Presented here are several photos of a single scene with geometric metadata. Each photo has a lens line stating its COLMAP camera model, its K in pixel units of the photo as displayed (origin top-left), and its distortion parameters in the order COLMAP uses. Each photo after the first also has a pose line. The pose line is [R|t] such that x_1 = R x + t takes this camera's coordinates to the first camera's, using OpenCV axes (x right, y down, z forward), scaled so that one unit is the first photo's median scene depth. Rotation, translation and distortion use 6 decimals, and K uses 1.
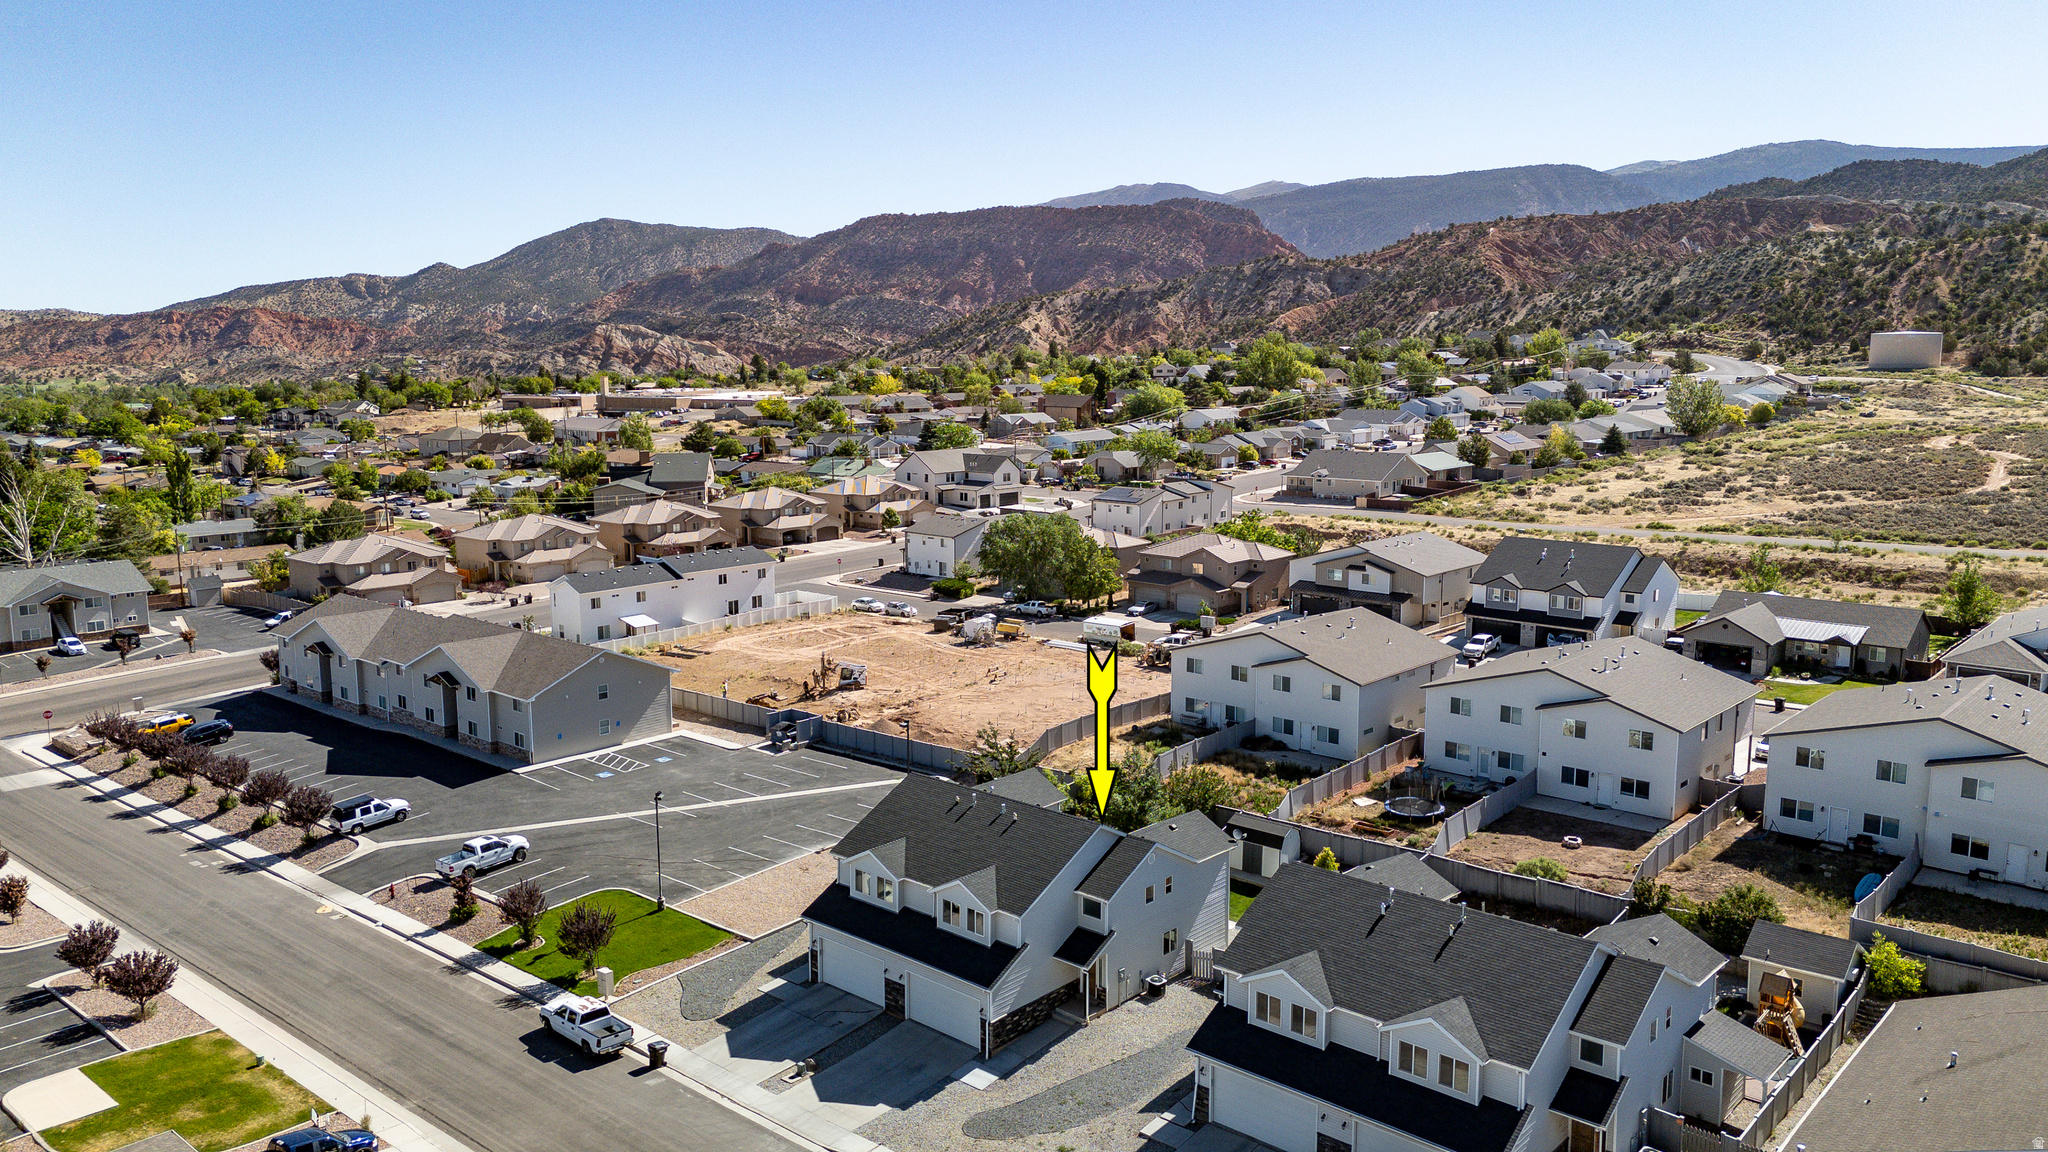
lens RADIAL K [[1509.8, 0, 1024.0], [0, 1509.8, 576.0], [0, 0, 1]] dist [0.047780, -0.000972]
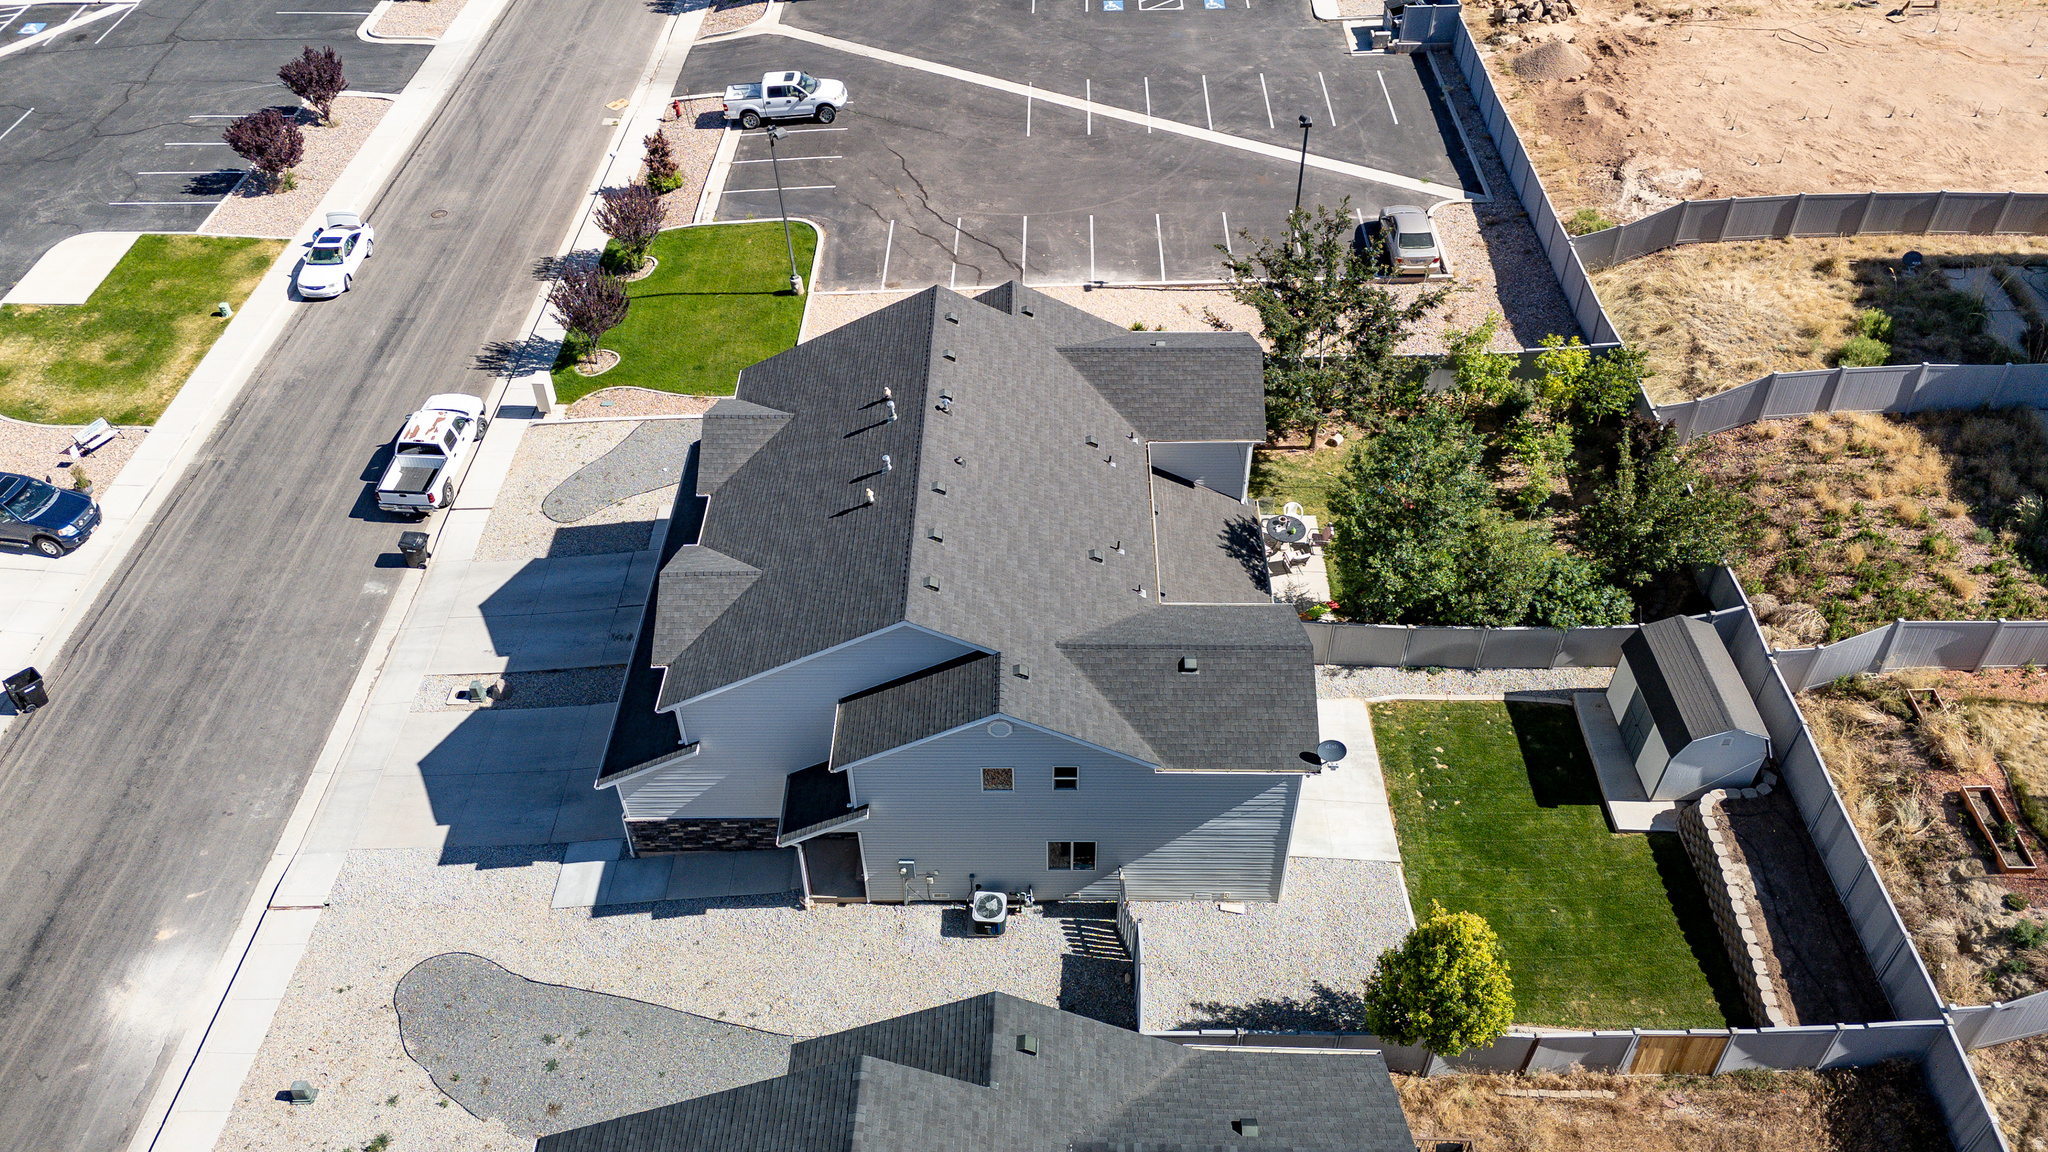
lens RADIAL K [[1509.8, 0, 1024.0], [0, 1509.8, 576.0], [0, 0, 1]] dist [0.047780, -0.000972]
pose [[0.650799, 0.517938, -0.555159, 0.327715], [-0.100397, 0.783478, 0.613256, -0.128624], [0.752583, -0.343370, 0.561886, 0.806160]]
